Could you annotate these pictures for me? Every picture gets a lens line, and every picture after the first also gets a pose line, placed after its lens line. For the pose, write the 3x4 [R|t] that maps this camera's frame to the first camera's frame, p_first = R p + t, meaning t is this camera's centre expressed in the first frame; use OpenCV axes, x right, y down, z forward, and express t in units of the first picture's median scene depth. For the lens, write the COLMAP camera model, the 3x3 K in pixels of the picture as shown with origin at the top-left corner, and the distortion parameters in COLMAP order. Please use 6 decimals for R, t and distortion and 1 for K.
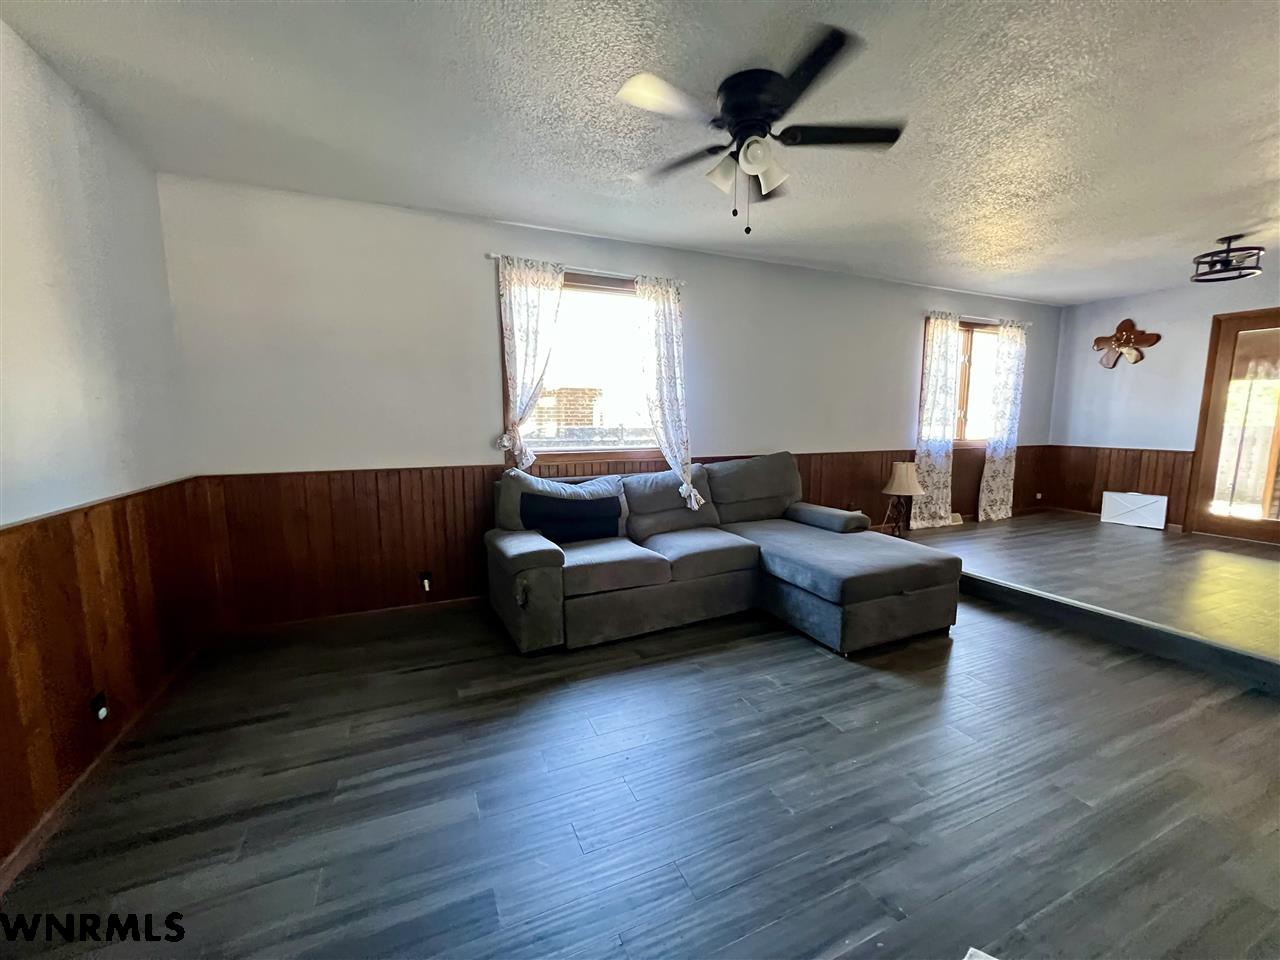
lens RADIAL K [[516.4, 0, 634.8], [0, 516.4, 483.0], [0, 0, 1]] dist [0.002661, 0.000138]
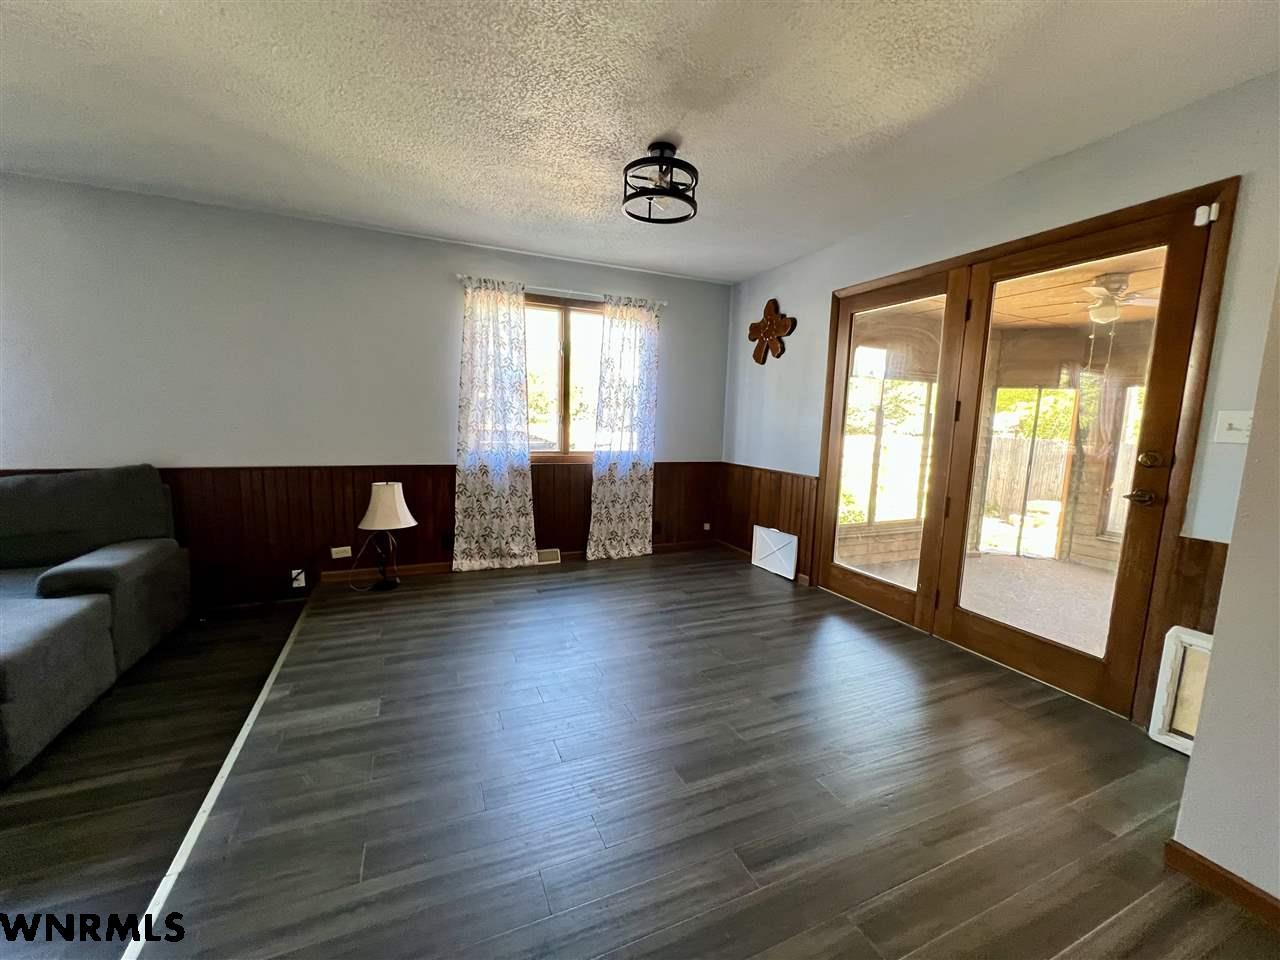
lens RADIAL K [[516.4, 0, 642.3], [0, 516.4, 481.8], [0, 0, 1]] dist [0.002661, 0.000138]
pose [[0.999719, 0.023483, -0.003265, 0.765653], [-0.023500, 0.999710, -0.005327, -0.040015], [0.003139, 0.005402, 0.999980, 0.243242]]
